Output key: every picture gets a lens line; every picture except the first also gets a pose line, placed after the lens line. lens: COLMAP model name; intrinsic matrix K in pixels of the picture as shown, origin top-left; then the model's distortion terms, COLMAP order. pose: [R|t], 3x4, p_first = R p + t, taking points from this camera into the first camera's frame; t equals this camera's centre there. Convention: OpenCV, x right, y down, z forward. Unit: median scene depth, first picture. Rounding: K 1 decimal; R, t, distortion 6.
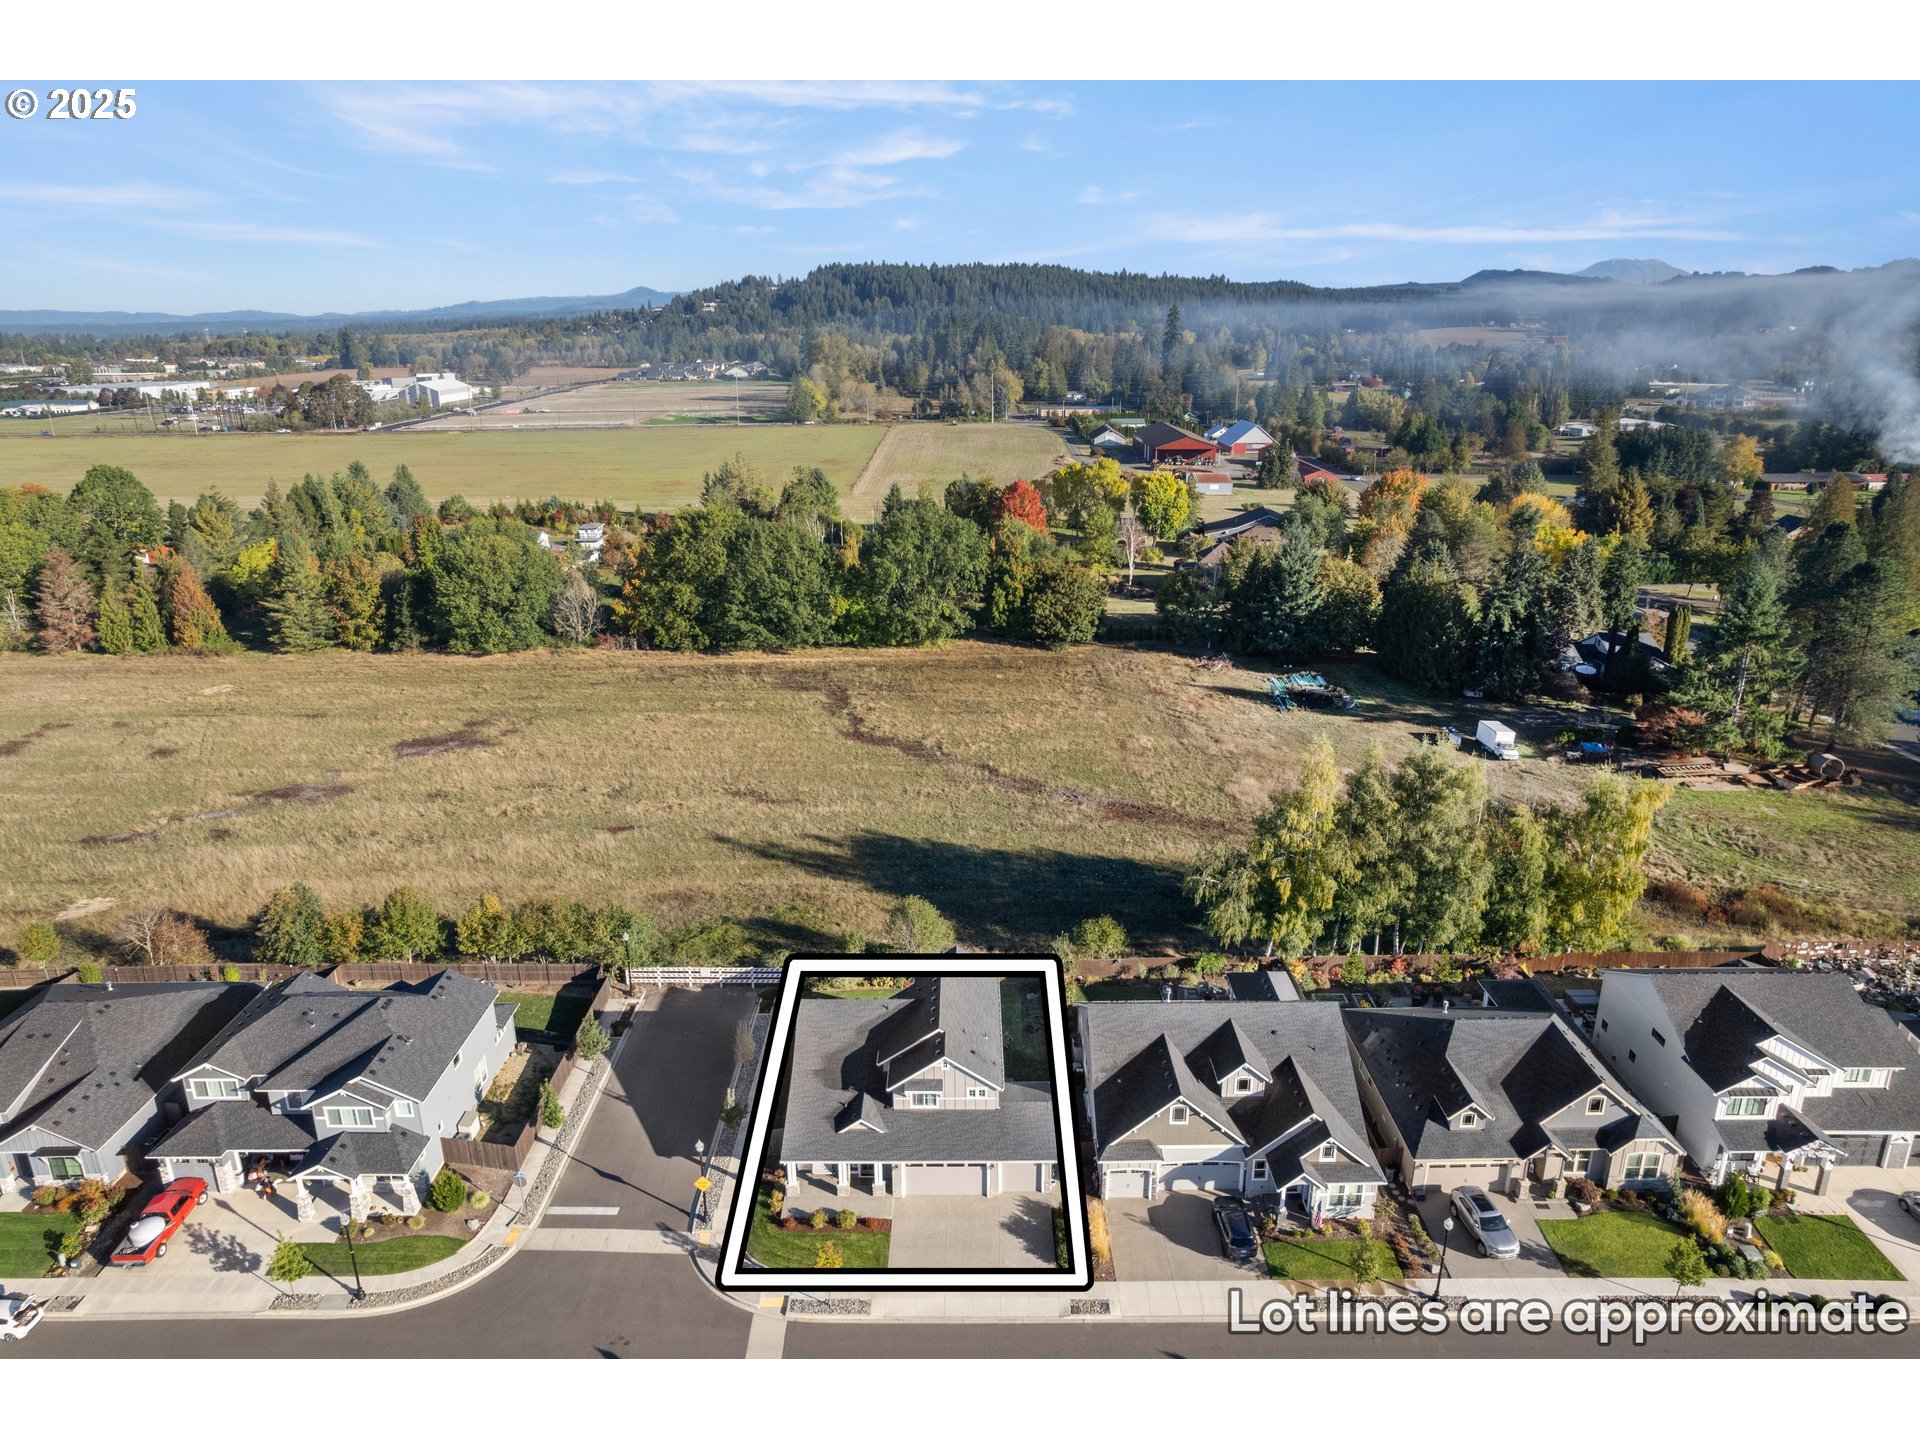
lens RADIAL K [[1271.3, 0, 960.0], [0, 1271.3, 720.0], [0, 0, 1]] dist [-0.078392, 0.067236]
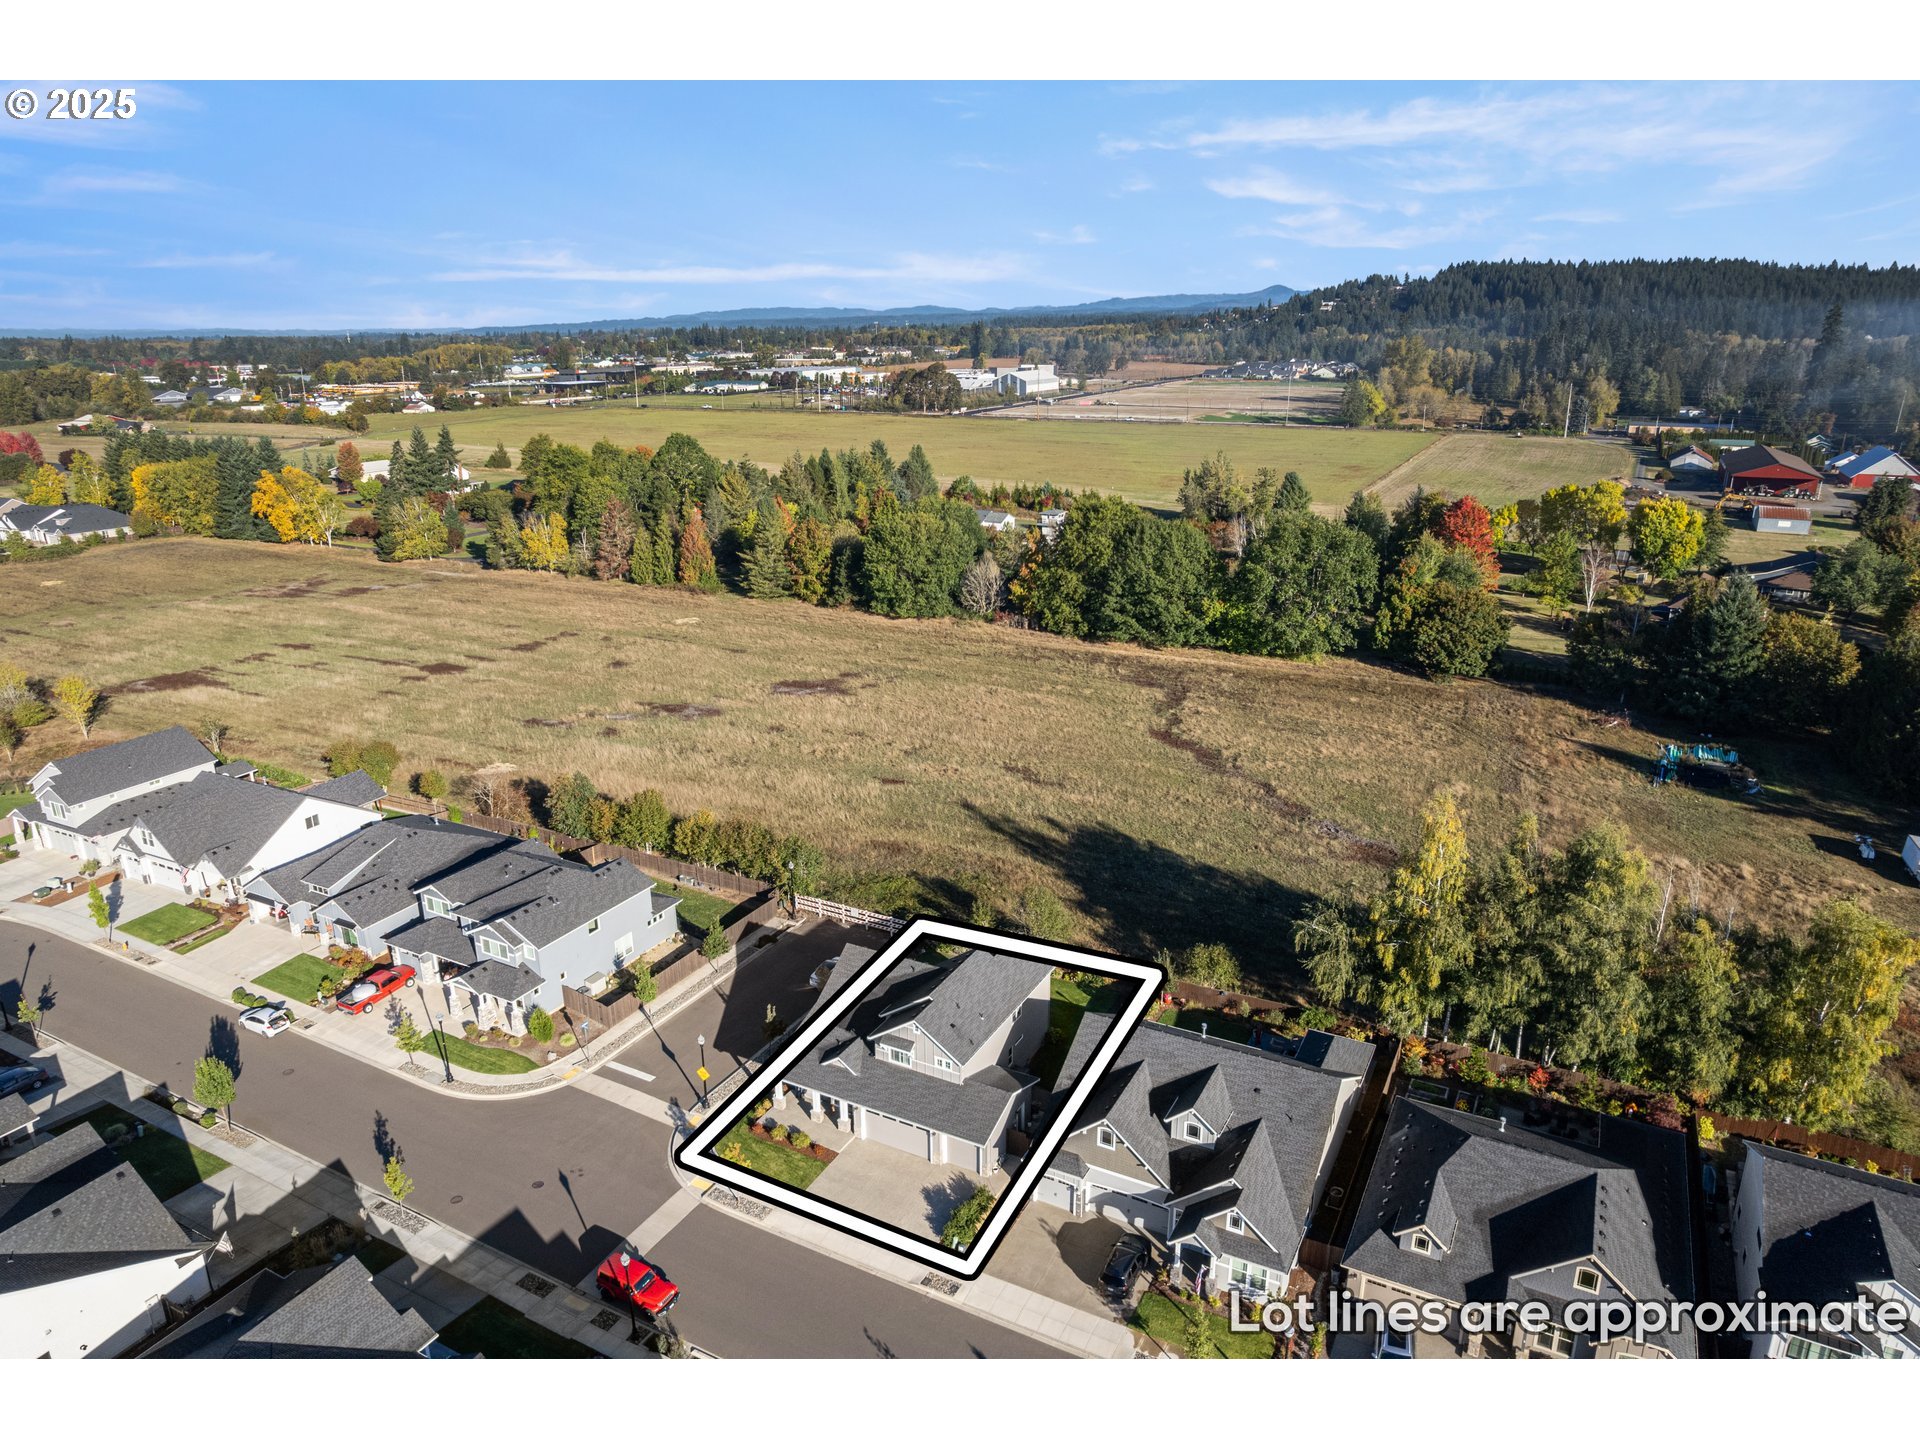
lens RADIAL K [[1271.3, 0, 960.0], [0, 1271.3, 720.0], [0, 0, 1]] dist [-0.078392, 0.067236]
pose [[0.877170, 0.144131, -0.458039, 0.201226], [-0.143453, 0.988984, 0.036484, -0.011293], [0.458252, 0.033704, 0.888183, 0.029397]]
